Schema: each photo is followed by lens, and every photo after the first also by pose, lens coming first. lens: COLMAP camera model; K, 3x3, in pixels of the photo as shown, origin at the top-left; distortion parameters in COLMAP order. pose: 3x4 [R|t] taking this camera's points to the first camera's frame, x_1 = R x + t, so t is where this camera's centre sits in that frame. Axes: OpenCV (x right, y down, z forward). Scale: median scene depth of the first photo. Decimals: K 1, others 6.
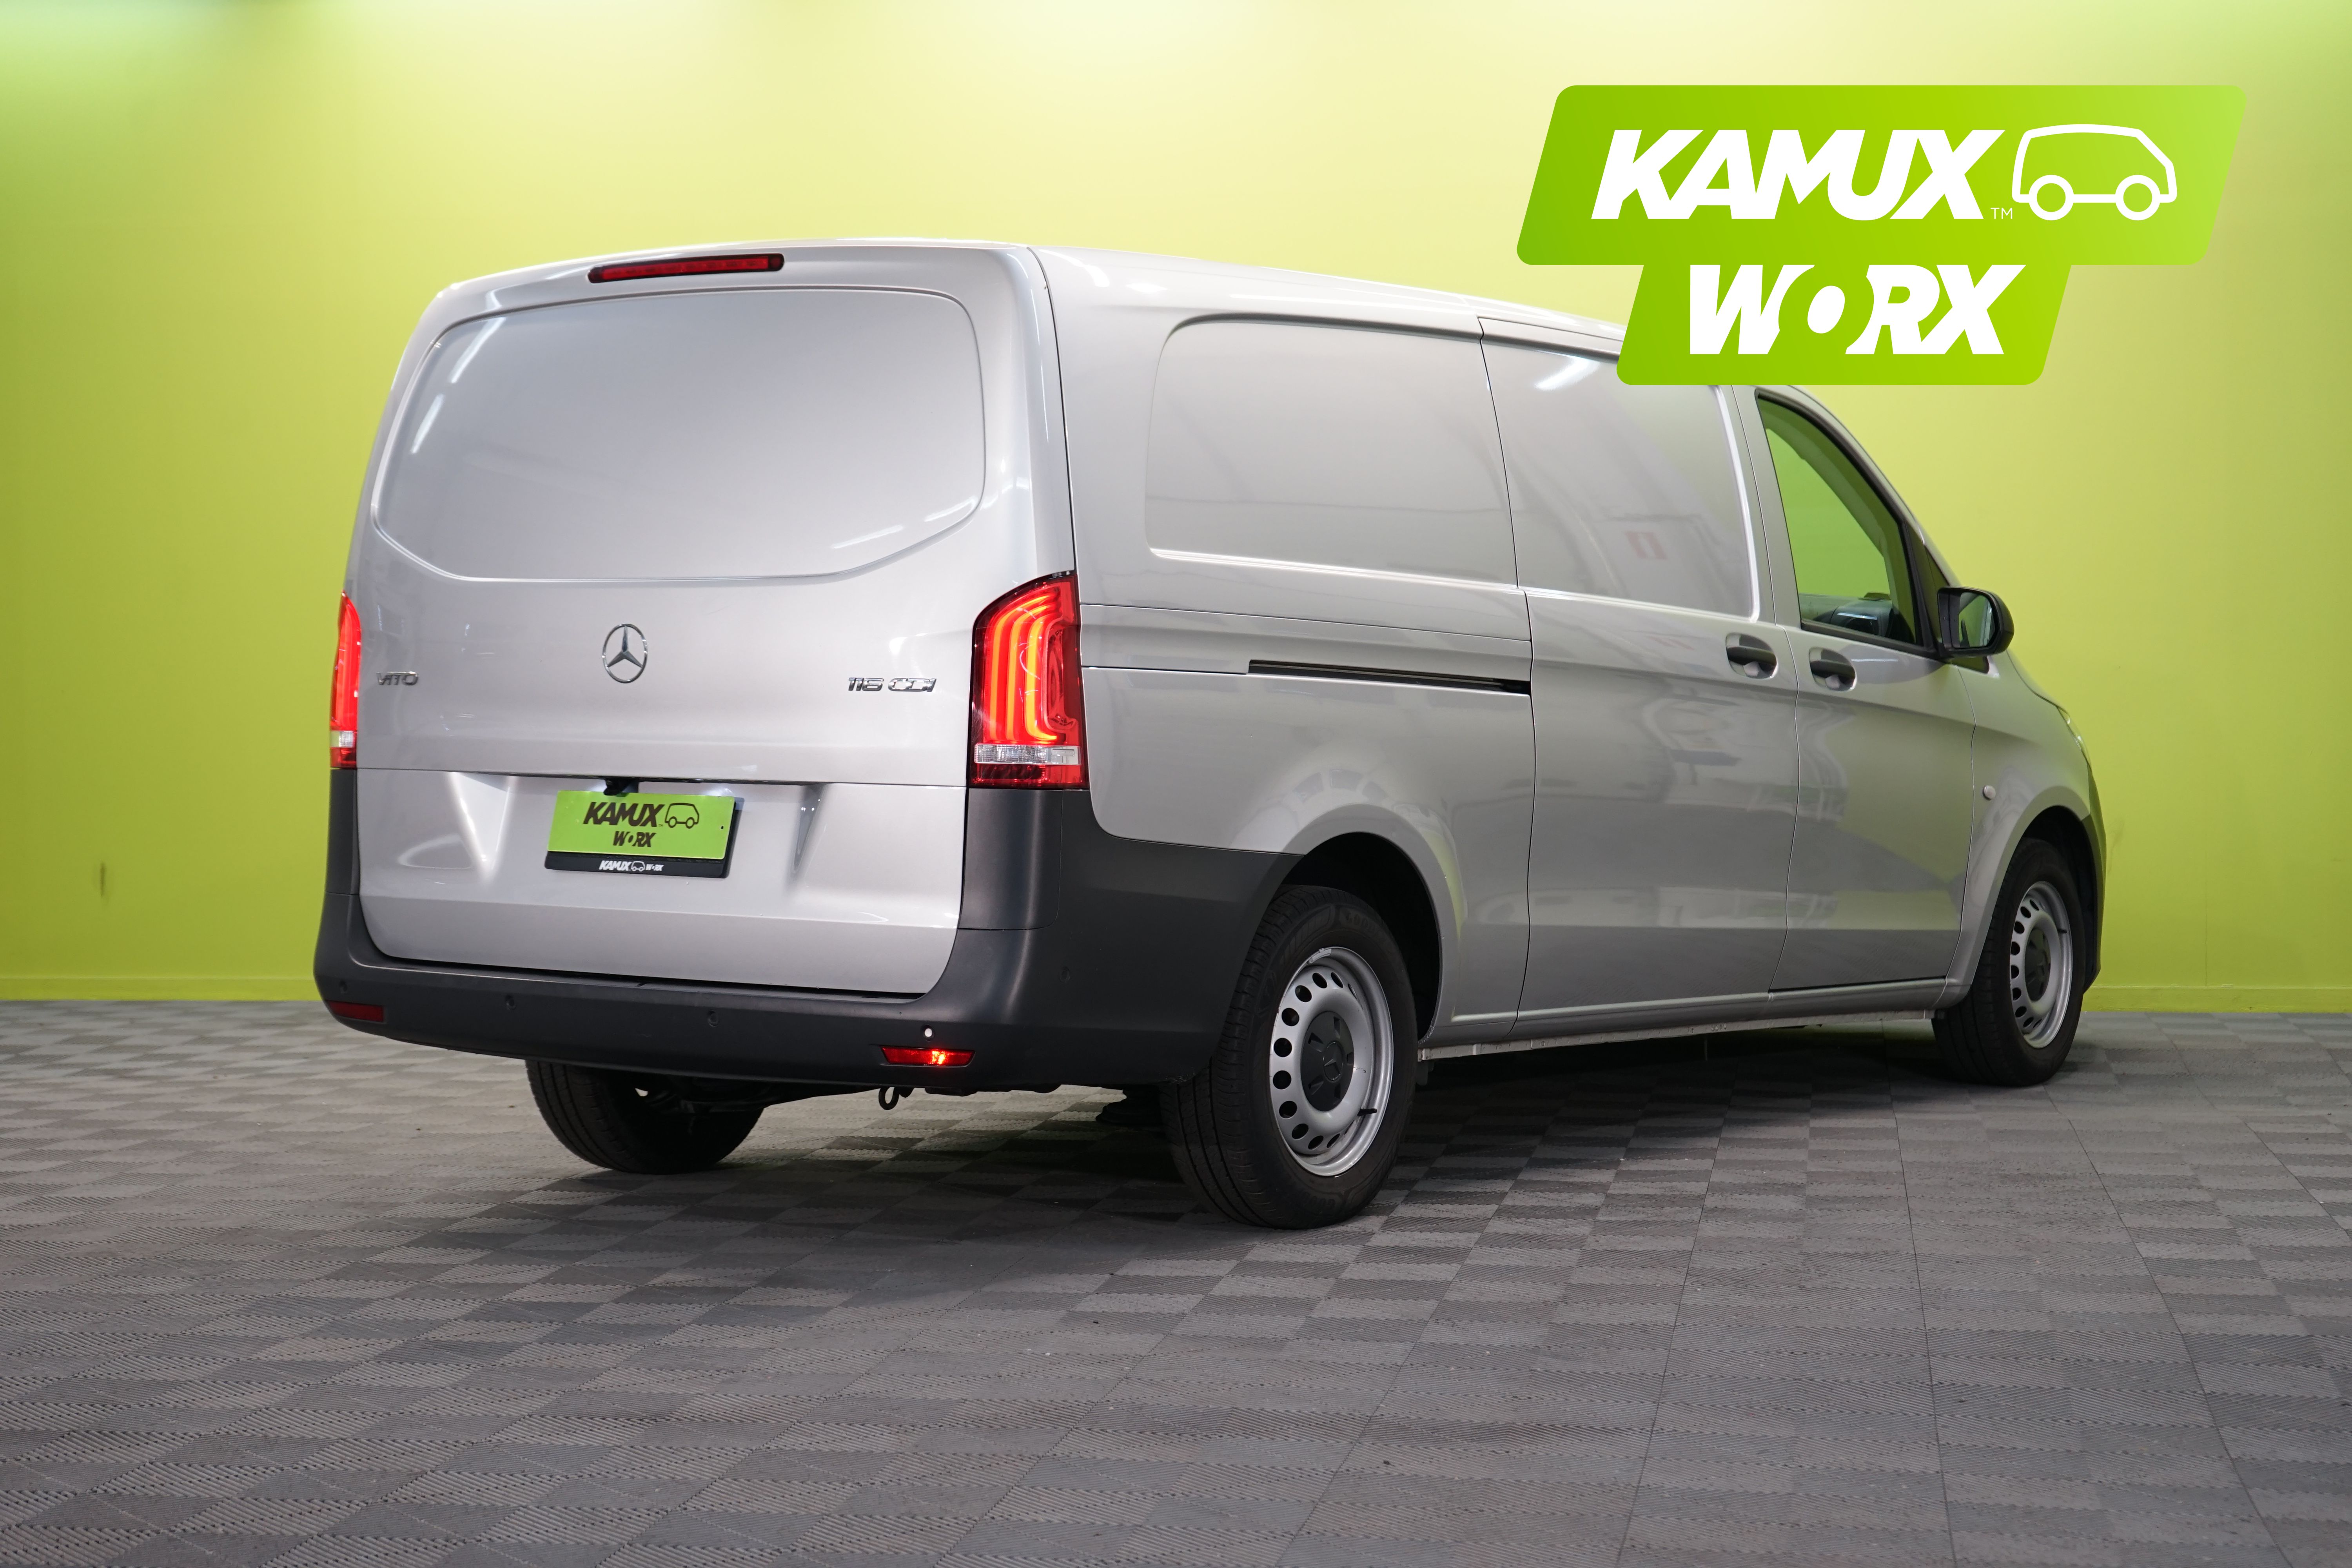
lens RADIAL K [[4041.8, 0, 1176.0], [0, 4041.8, 784.0], [0, 0, 1]] dist [0.023555, 0.010149]
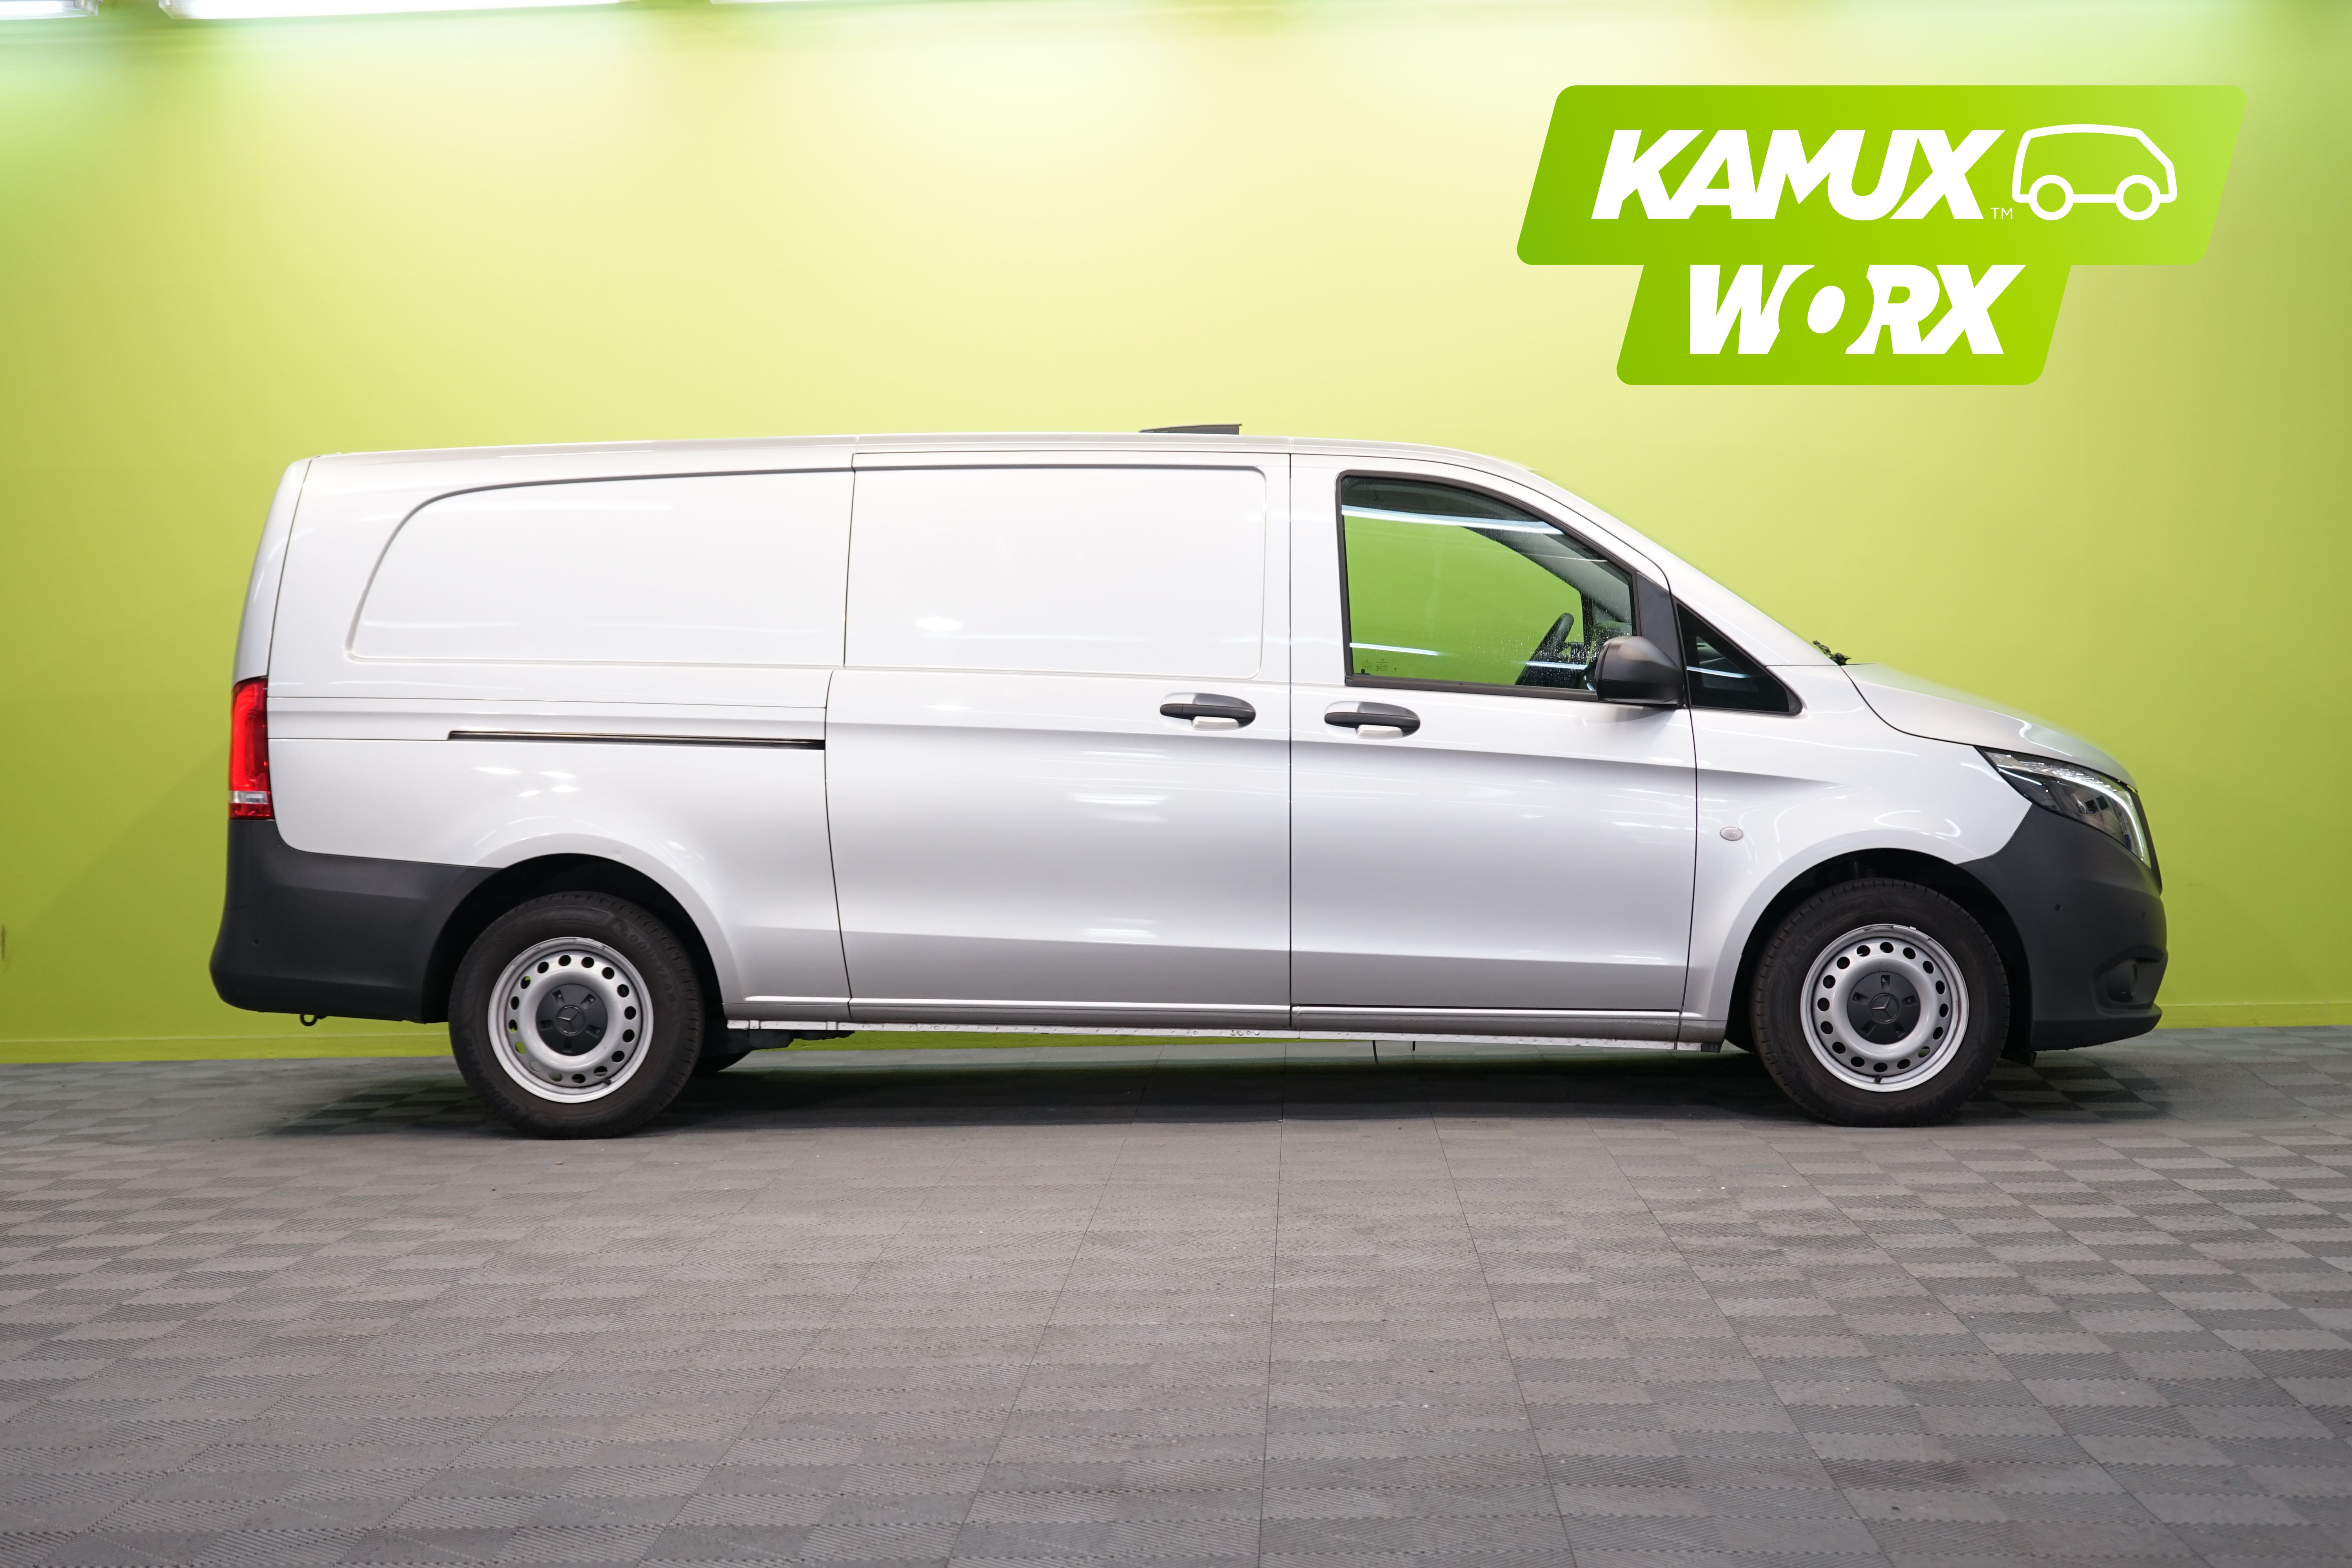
lens RADIAL K [[3677.1, 0, 1176.0], [0, 3677.1, 784.0], [0, 0, 1]] dist [-0.048058, 0.208971]
pose [[0.539608, 0.009106, -0.841867, 1.150615], [-0.006214, 0.999957, 0.006833, -0.020512], [0.841893, 0.001544, 0.539642, 0.474835]]
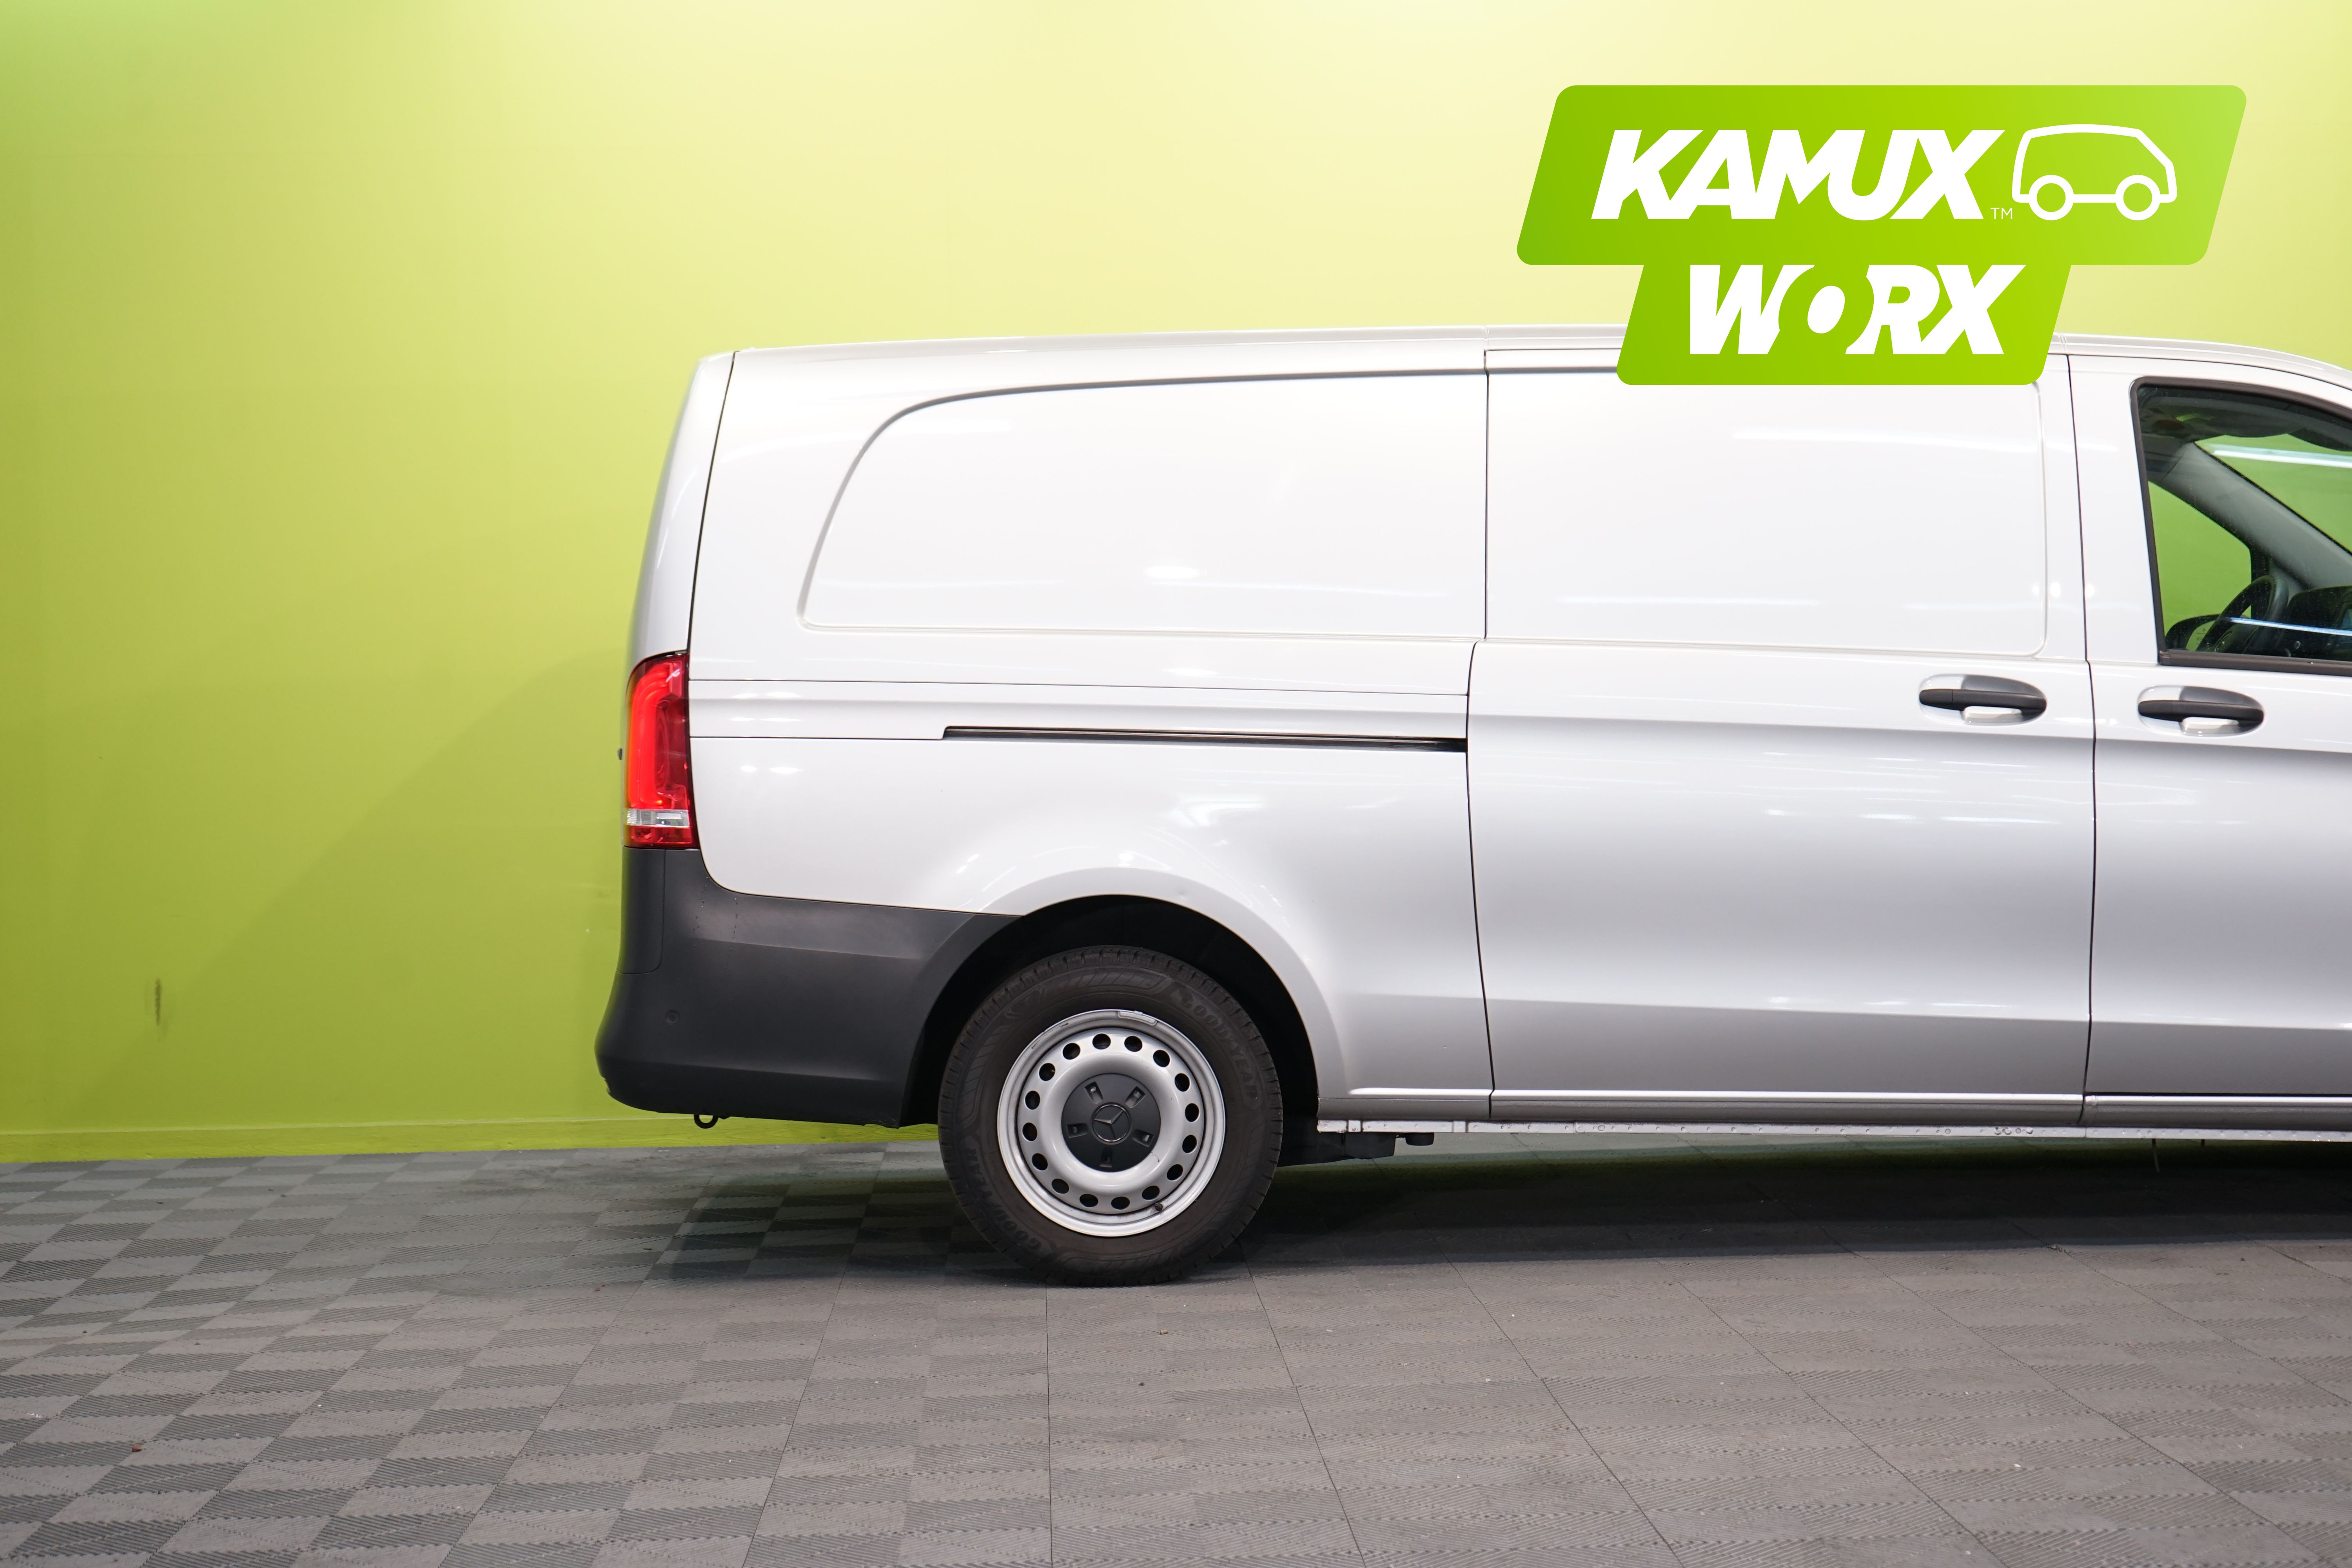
lens RADIAL K [[3677.1, 0, 1176.0], [0, 3677.1, 784.0], [0, 0, 1]] dist [-0.048058, 0.208971]
pose [[0.598994, 0.008548, -0.800708, 0.745118], [-0.004237, 0.999963, 0.007505, -0.021405], [0.800743, -0.001103, 0.599008, 0.443867]]
